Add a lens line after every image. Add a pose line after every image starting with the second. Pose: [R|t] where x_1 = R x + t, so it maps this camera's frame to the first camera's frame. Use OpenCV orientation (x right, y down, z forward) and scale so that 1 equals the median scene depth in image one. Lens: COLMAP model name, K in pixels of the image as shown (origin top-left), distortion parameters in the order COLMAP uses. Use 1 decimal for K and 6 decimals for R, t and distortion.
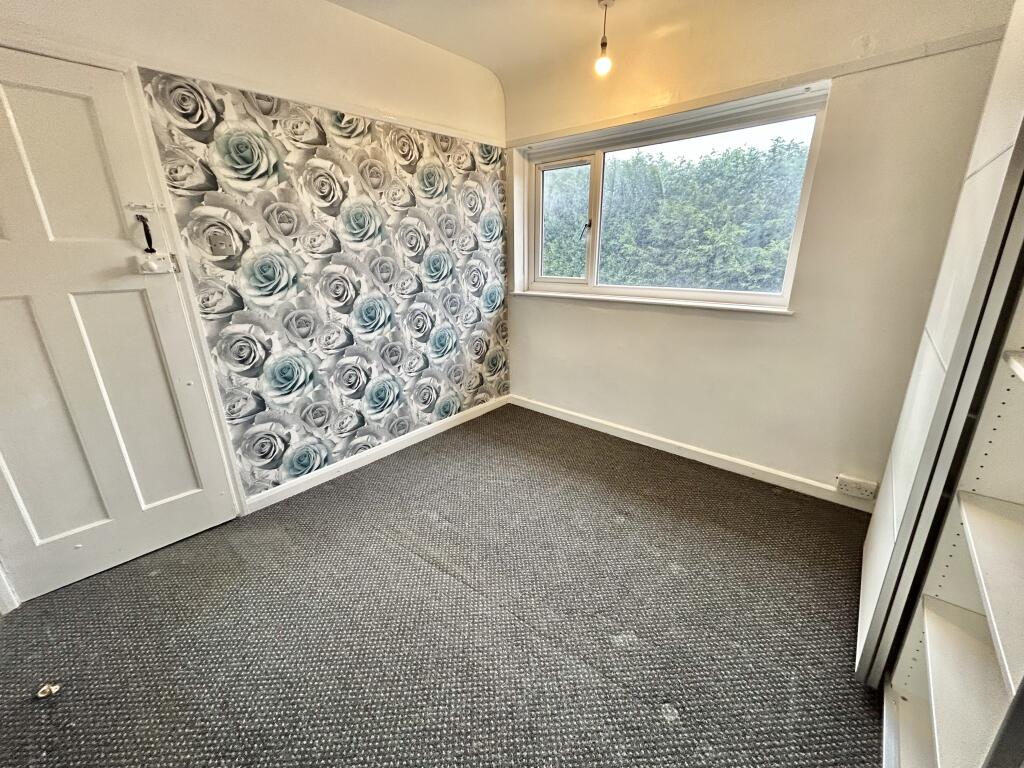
lens RADIAL K [[410.4, 0, 512.0], [0, 410.4, 384.0], [0, 0, 1]] dist [-0.000867, 0.000093]
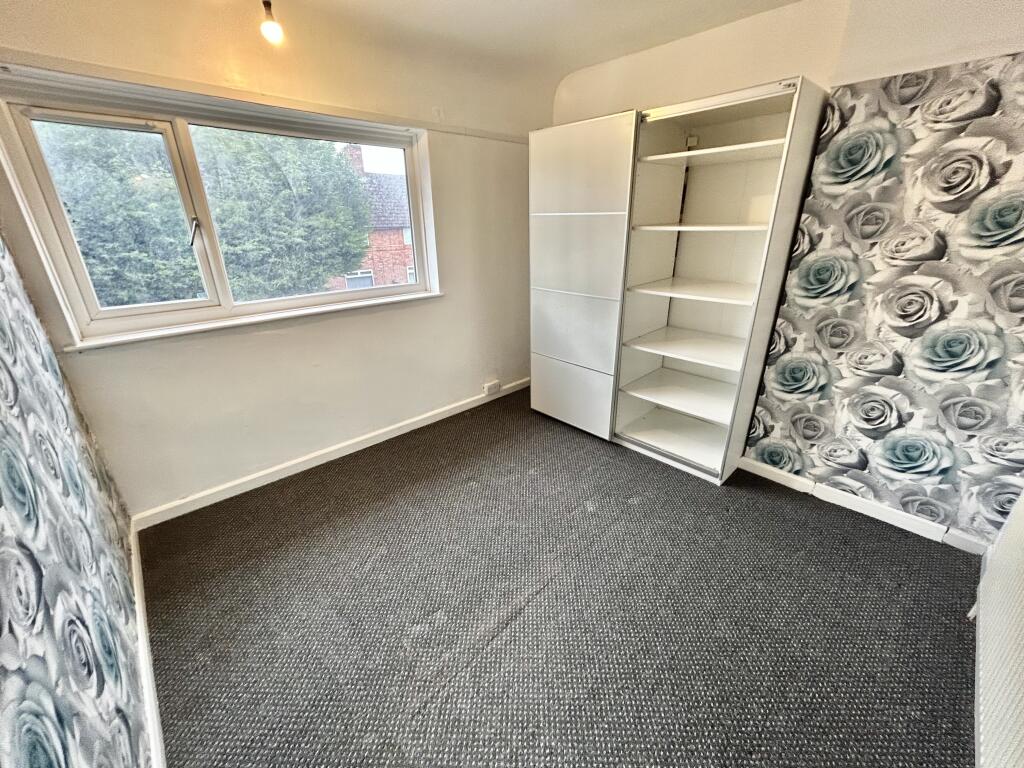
lens RADIAL K [[410.4, 0, 512.0], [0, 410.4, 384.0], [0, 0, 1]] dist [-0.000867, 0.000093]
pose [[0.092536, -0.353414, 0.930879, -1.126098], [0.316032, 0.896975, 0.309126, -0.404477], [-0.944225, 0.265582, 0.194693, 0.914554]]
